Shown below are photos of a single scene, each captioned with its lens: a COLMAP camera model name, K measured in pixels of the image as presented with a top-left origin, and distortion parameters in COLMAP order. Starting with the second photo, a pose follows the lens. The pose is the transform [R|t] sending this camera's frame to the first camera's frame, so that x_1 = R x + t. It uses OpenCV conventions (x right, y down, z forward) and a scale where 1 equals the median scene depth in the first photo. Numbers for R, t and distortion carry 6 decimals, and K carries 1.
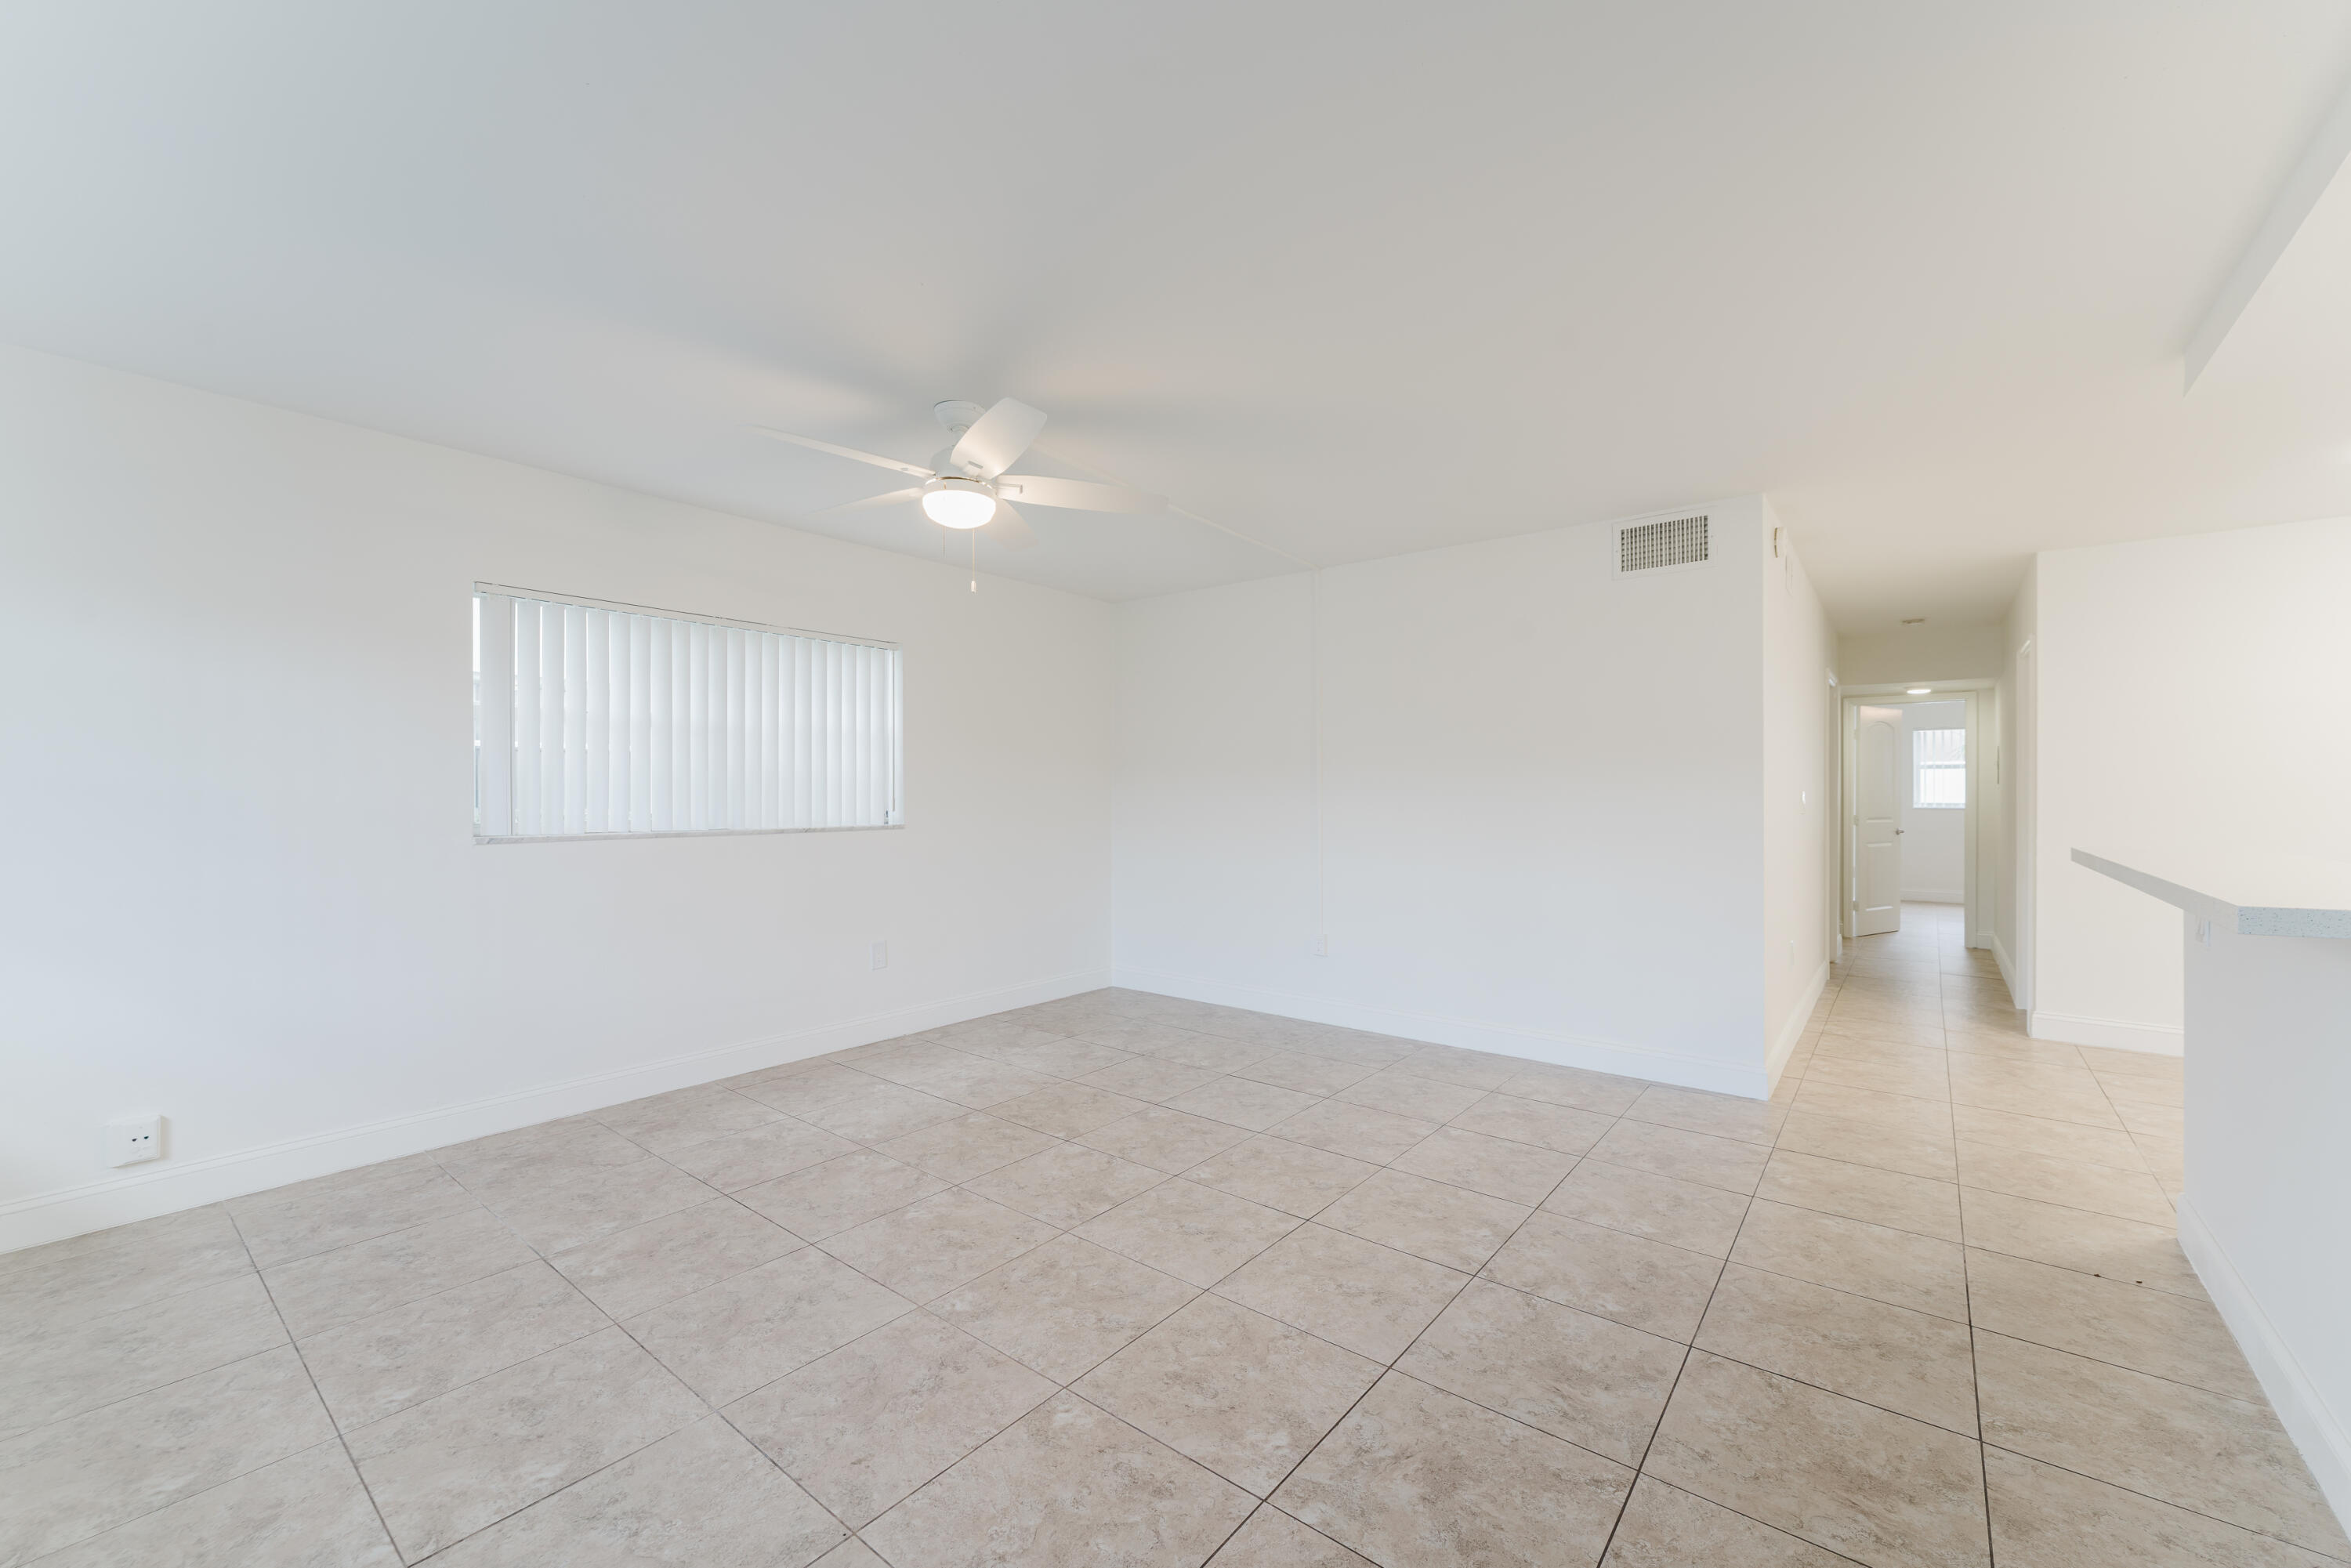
lens RADIAL K [[932.0, 0, 1220.2], [0, 932.0, 824.6], [0, 0, 1]] dist [-0.002880, 0.000307]
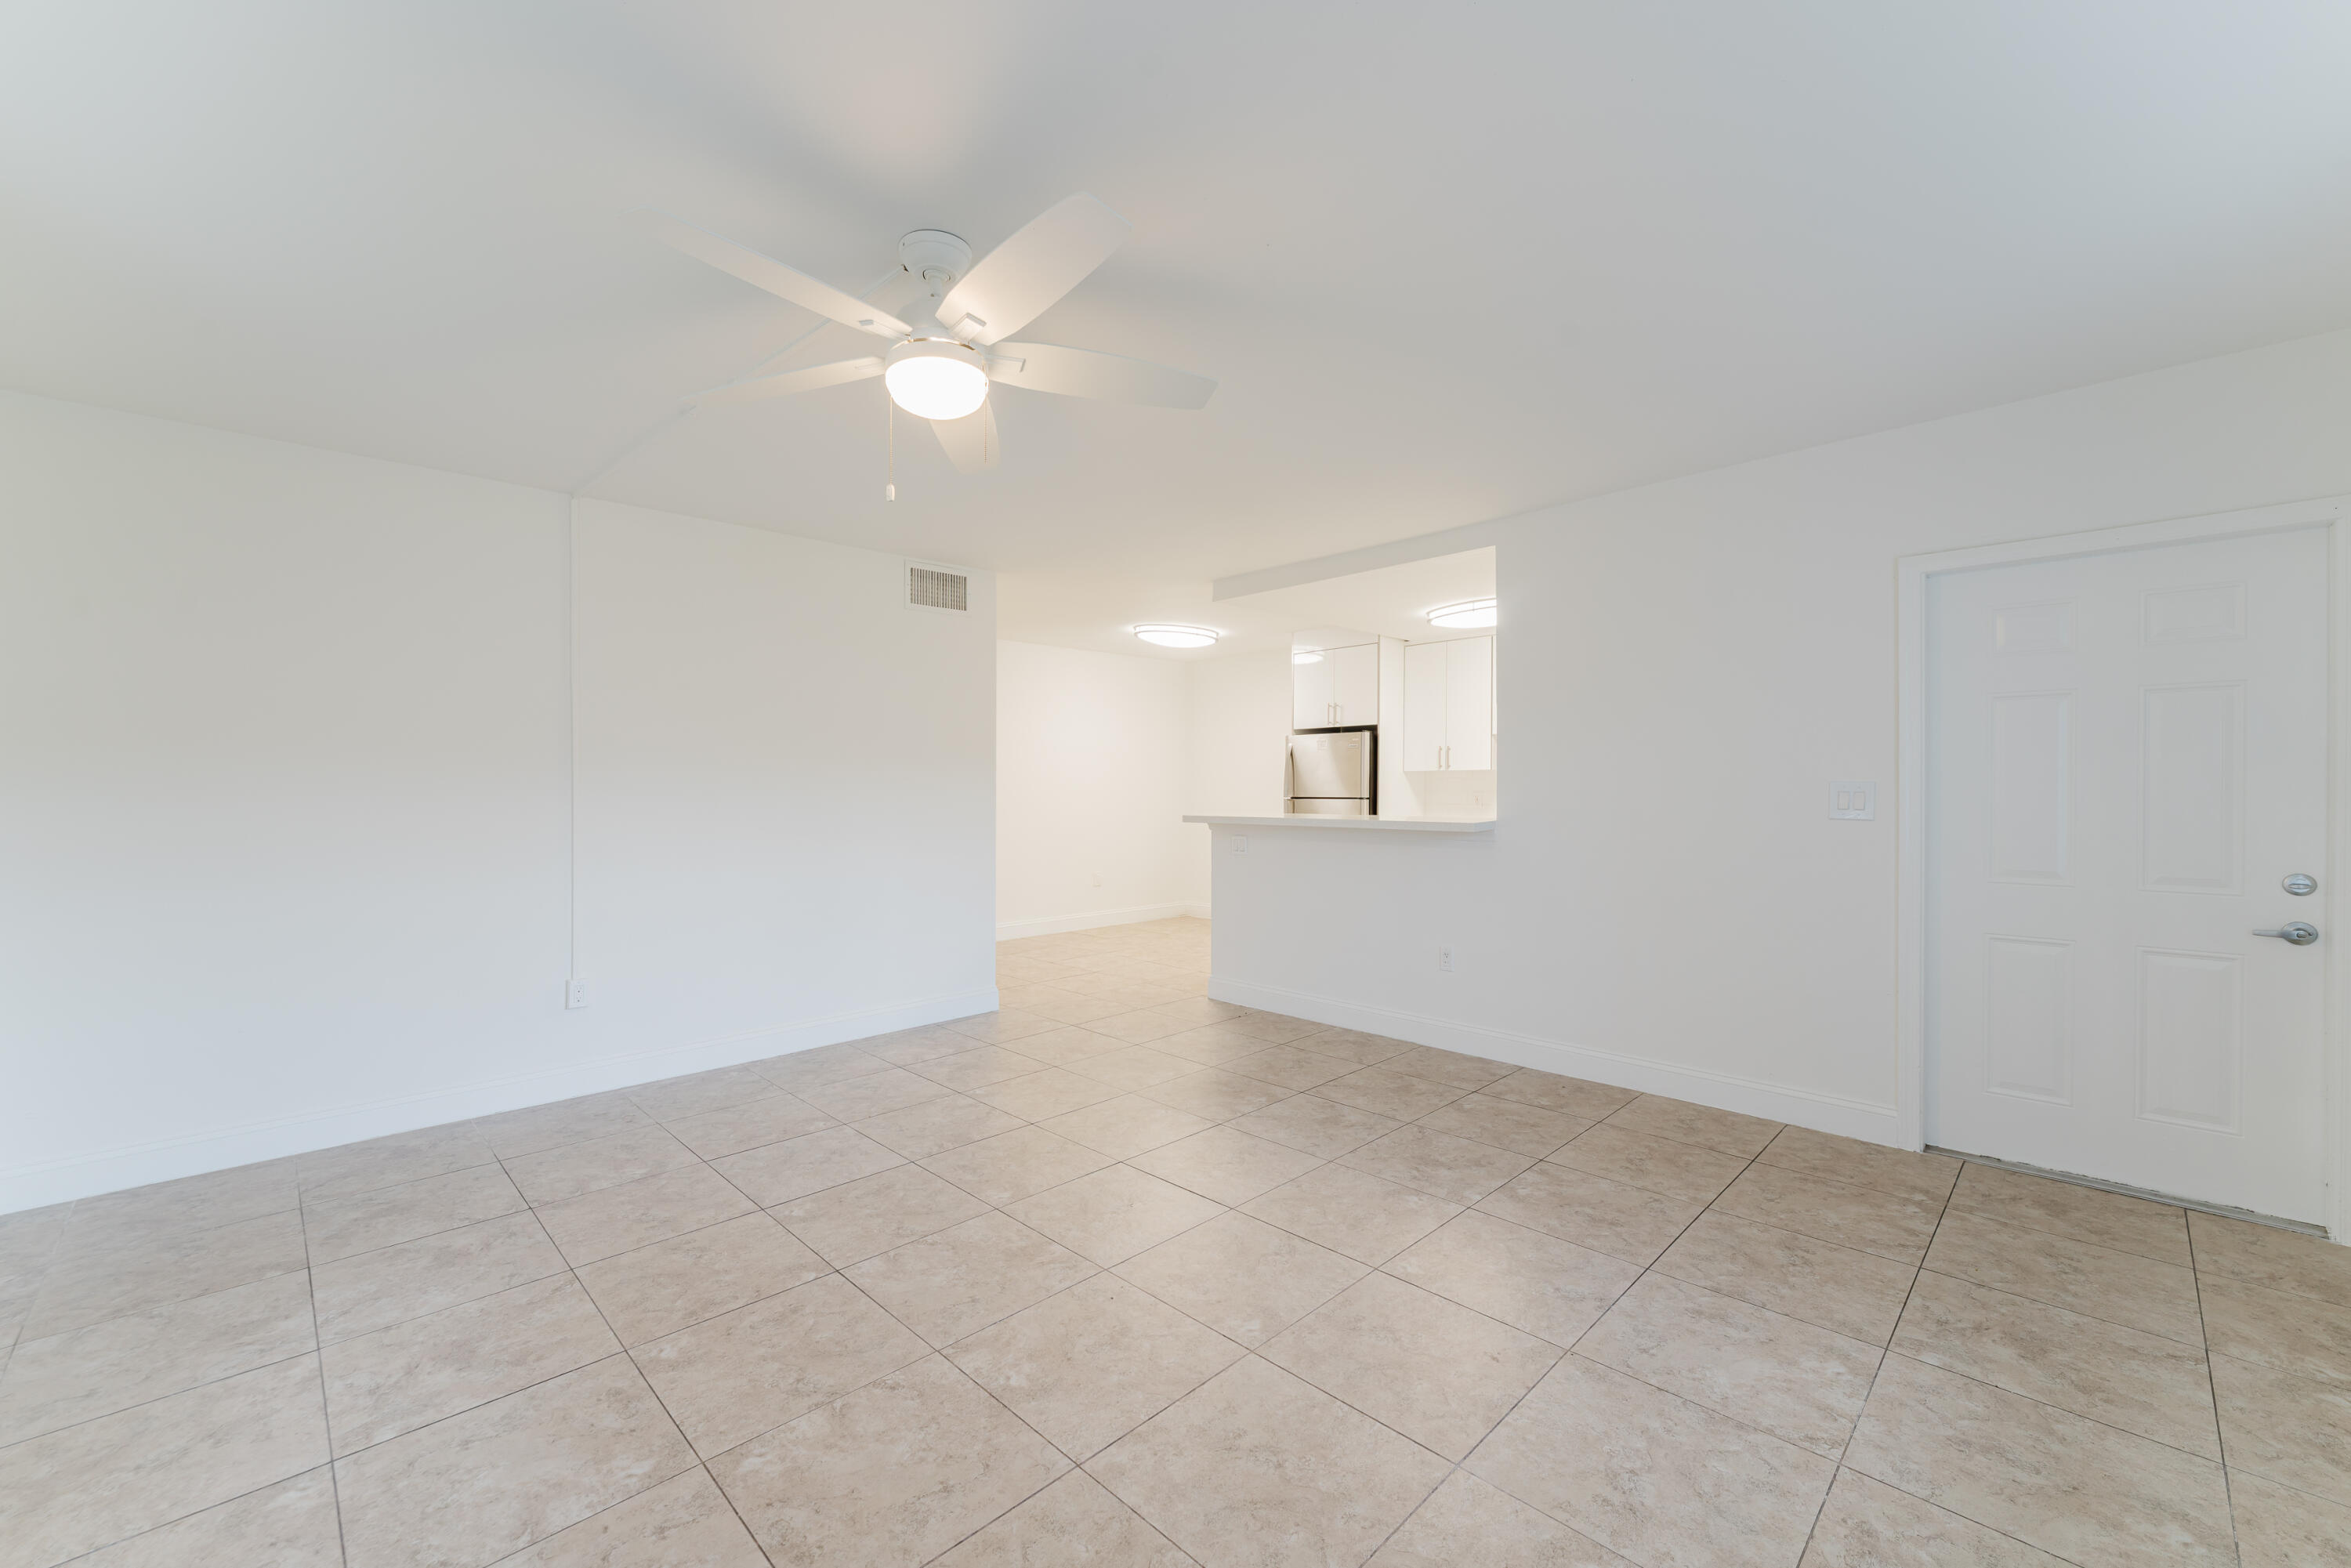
lens RADIAL K [[932.0, 0, 1129.6], [0, 932.0, 791.2], [0, 0, 1]] dist [-0.002880, 0.000307]
pose [[0.158495, -0.007425, 0.987332, -0.942507], [0.041804, 0.999126, 0.000803, -0.026024], [-0.986474, 0.041147, 0.158667, 0.726802]]
